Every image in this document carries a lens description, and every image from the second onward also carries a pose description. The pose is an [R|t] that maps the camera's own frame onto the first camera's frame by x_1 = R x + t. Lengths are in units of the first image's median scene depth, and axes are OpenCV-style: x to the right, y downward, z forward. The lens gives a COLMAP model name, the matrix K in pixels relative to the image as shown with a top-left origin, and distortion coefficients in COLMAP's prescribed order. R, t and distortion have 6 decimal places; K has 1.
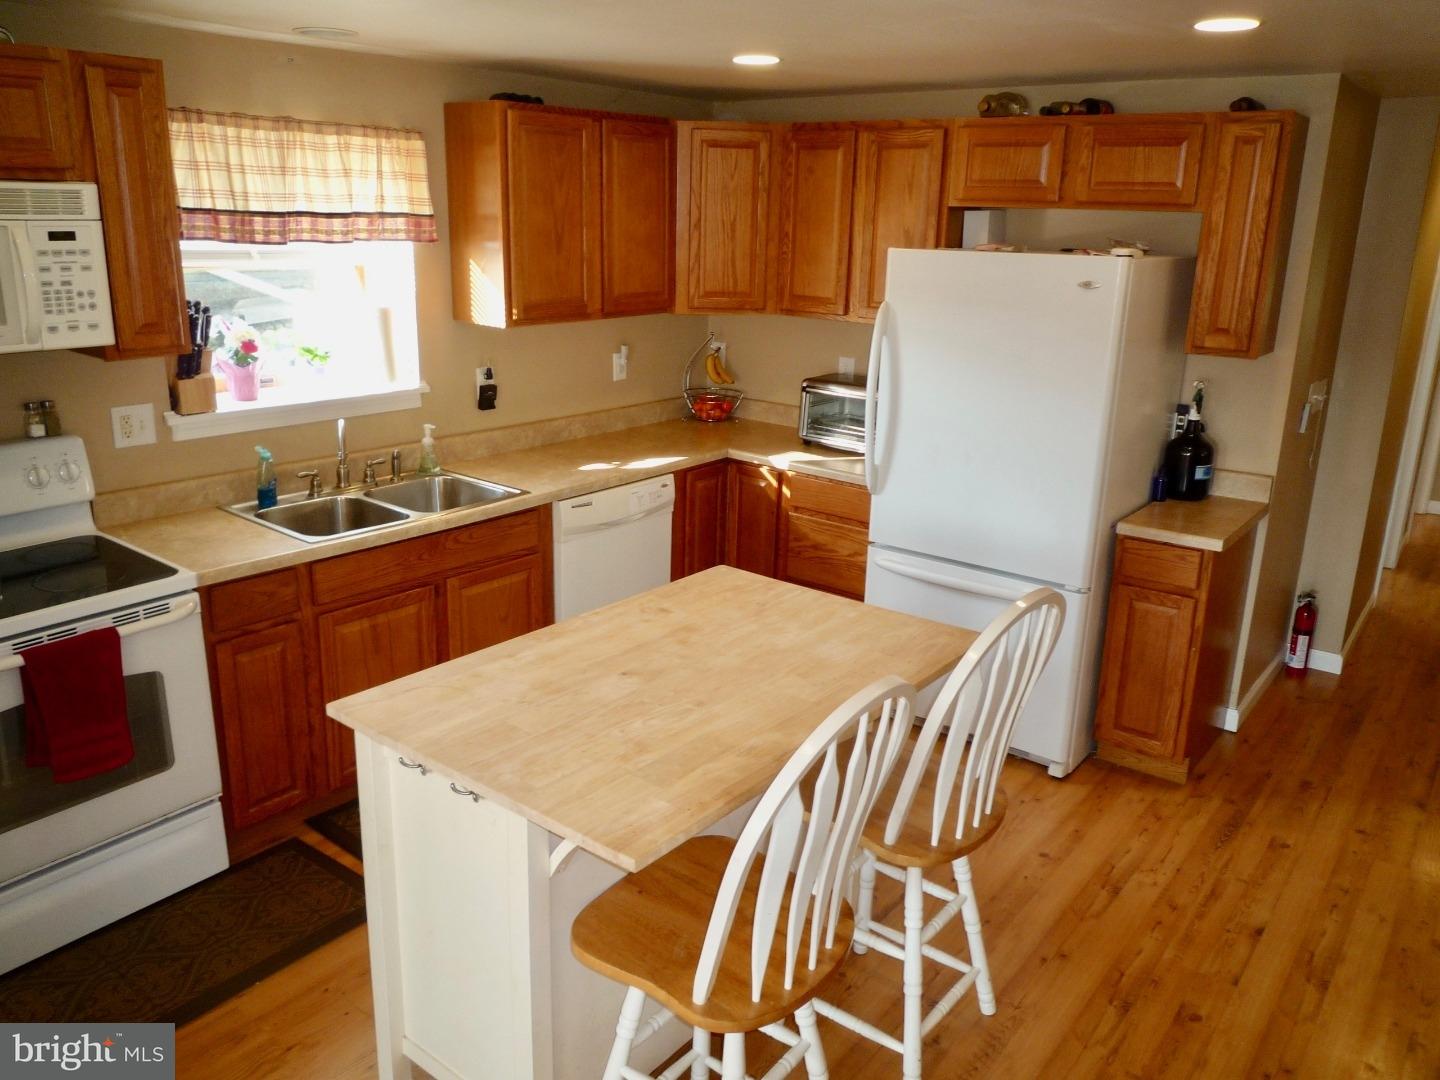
lens RADIAL K [[1074.4, 0, 720.0], [0, 1074.4, 540.0], [0, 0, 1]] dist [0.010975, -0.063703]
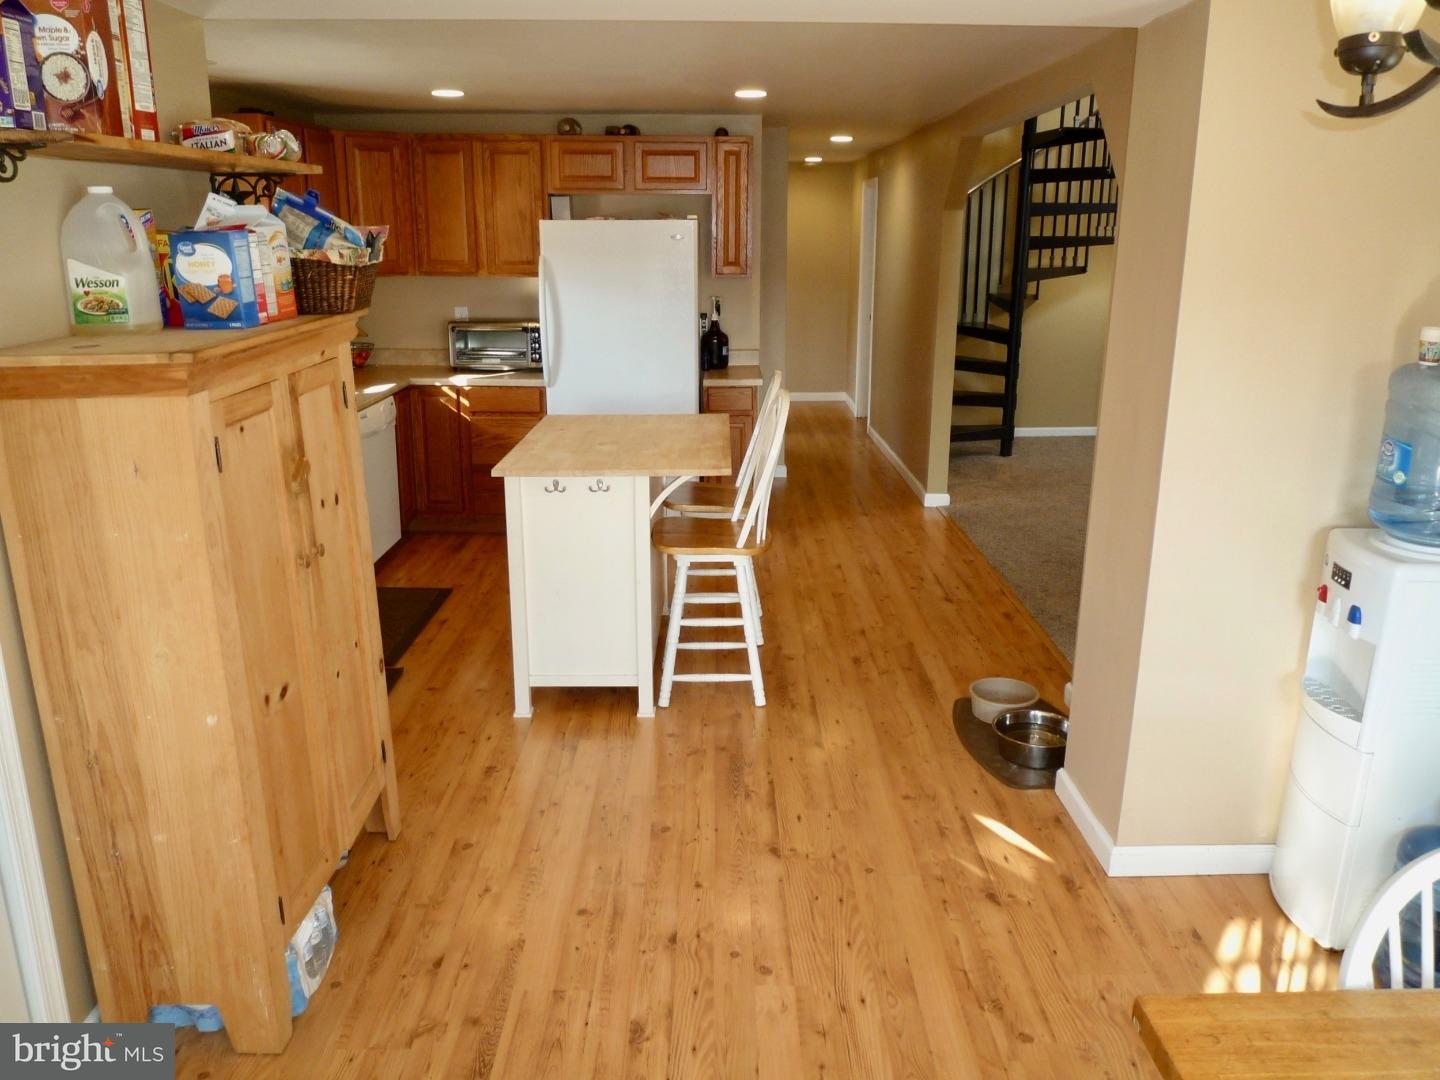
lens RADIAL K [[1100.1, 0, 720.0], [0, 1100.1, 540.0], [0, 0, 1]] dist [0.004399, -0.037096]
pose [[0.783819, -0.189896, 0.591242, -0.640362], [0.193697, 0.979359, 0.057764, 0.128279], [-0.590008, 0.069245, 0.804423, -0.363191]]
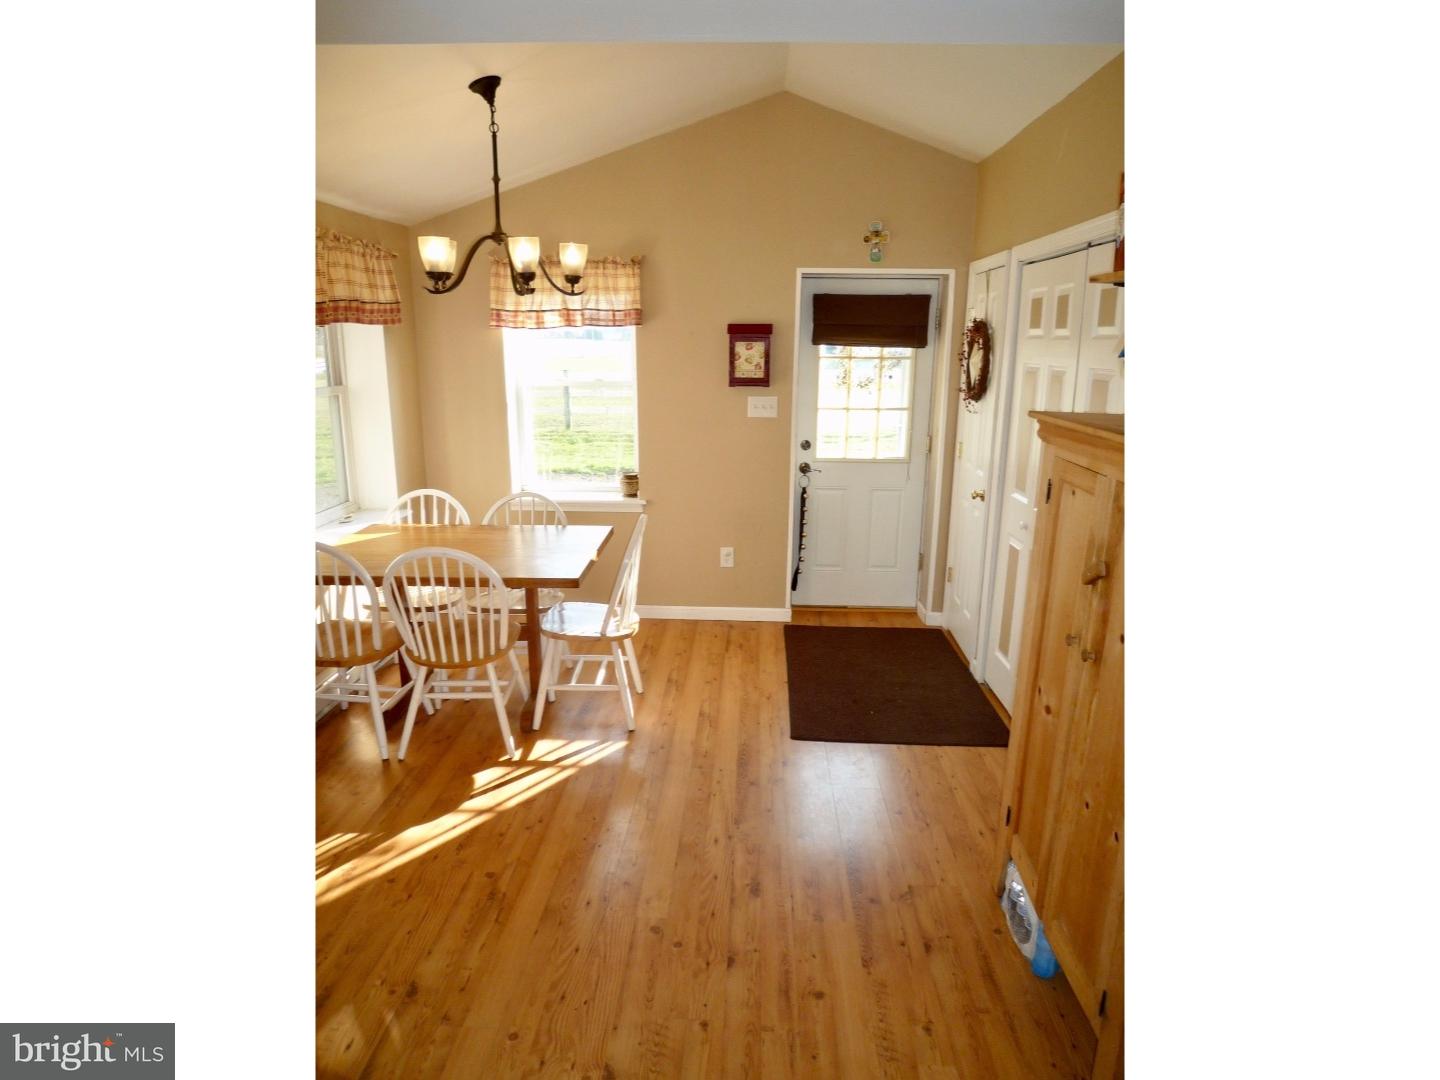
lens RADIAL K [[835.2, 0, 720.0], [0, 835.2, 540.0], [0, 0, 1]] dist [0.002758, -0.000576]
pose [[-0.812524, 0.108318, -0.572776, 0.047040], [-0.194706, 0.875723, 0.441812, -0.123939], [0.549450, 0.470506, -0.690456, 0.541172]]
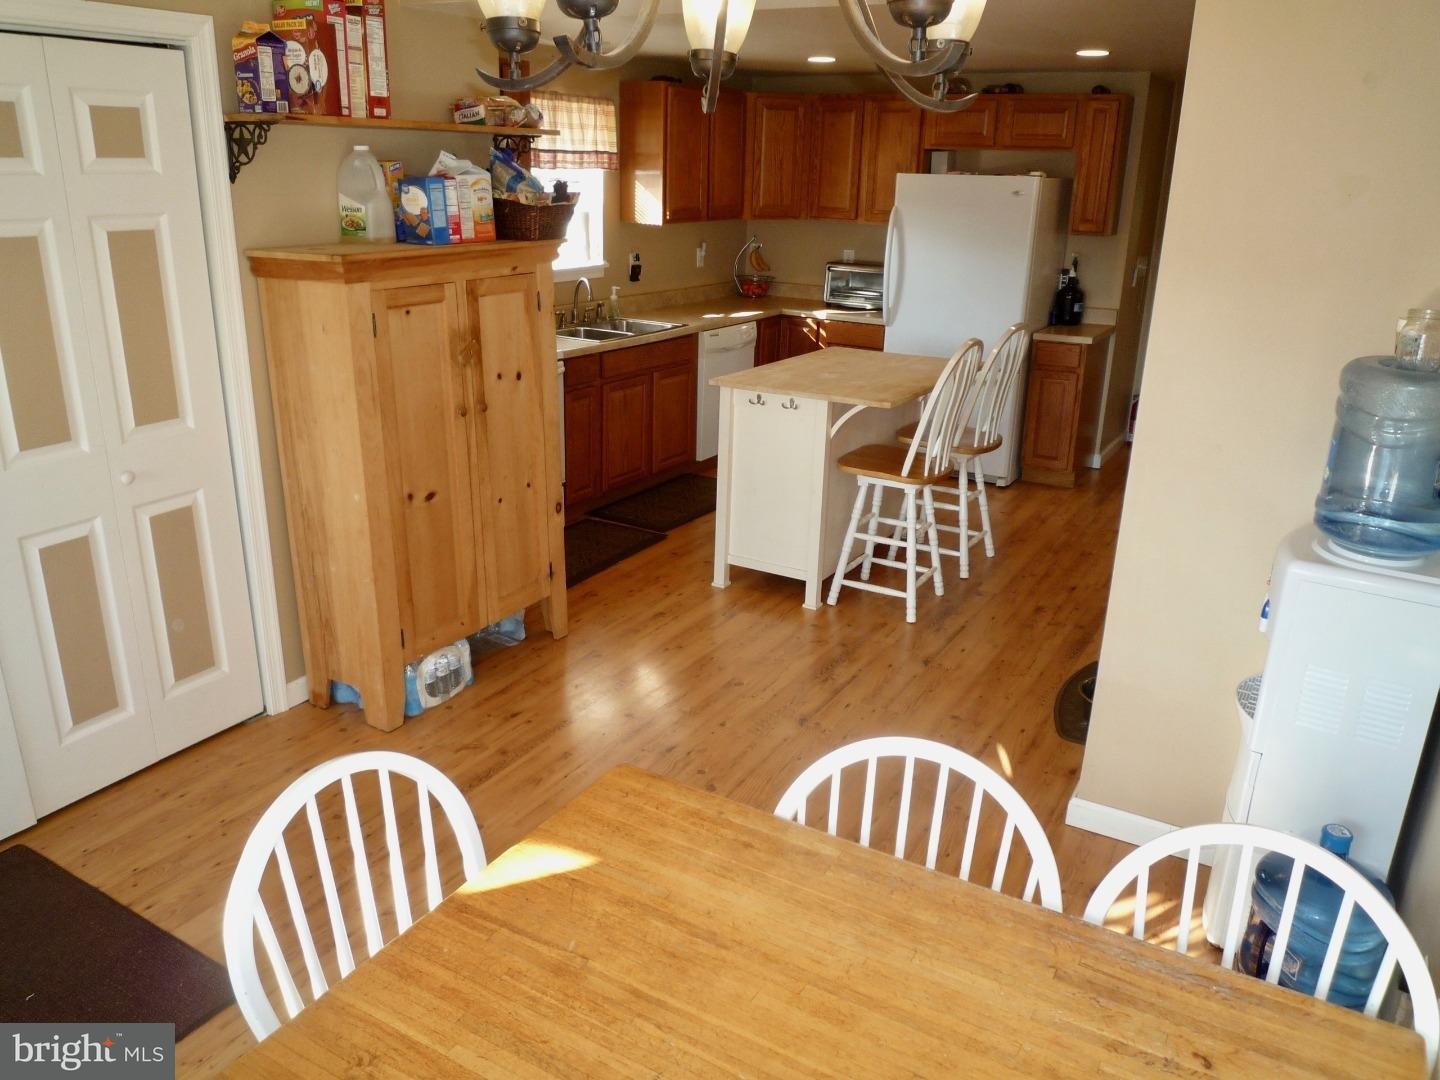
lens RADIAL K [[1074.4, 0, 720.0], [0, 1074.4, 540.0], [0, 0, 1]] dist [0.010975, -0.063703]
pose [[0.991108, -0.042883, 0.125960, -0.347509], [0.037204, 0.998197, 0.047093, 0.206197], [-0.127752, -0.041988, 0.990917, -0.638037]]
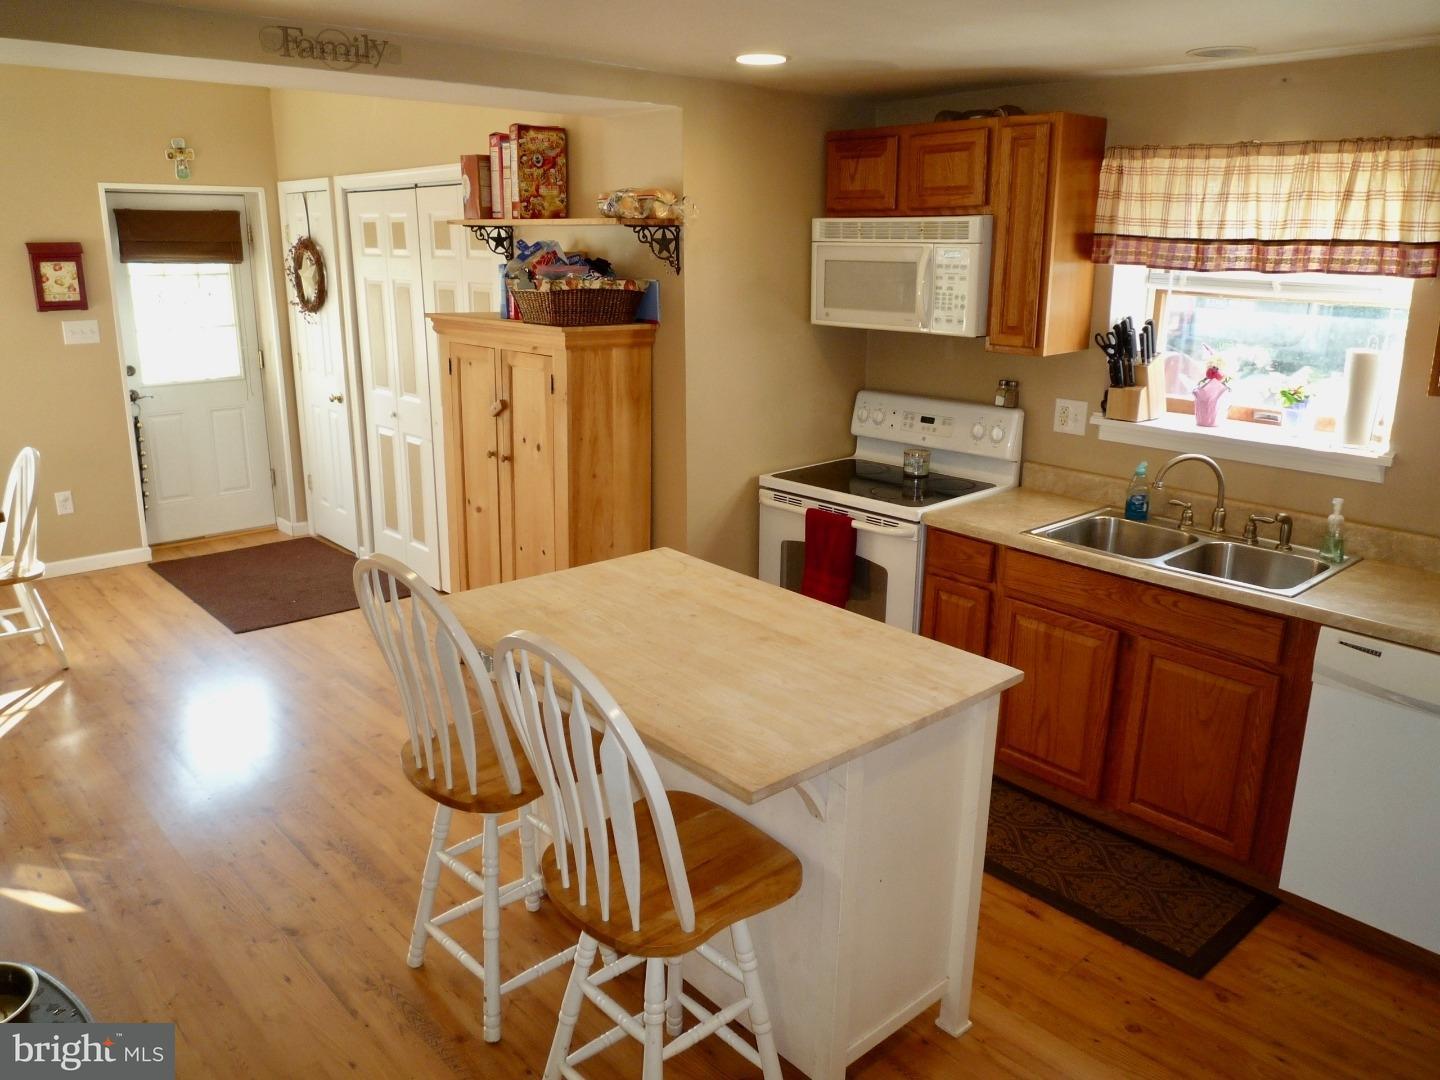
lens RADIAL K [[1074.4, 0, 720.0], [0, 1074.4, 540.0], [0, 0, 1]] dist [0.010975, -0.063703]
pose [[-0.166911, 0.239012, -0.956564, 0.607611], [-0.297772, 0.912652, 0.279998, -0.173029], [0.939932, 0.331573, -0.081160, 0.665285]]
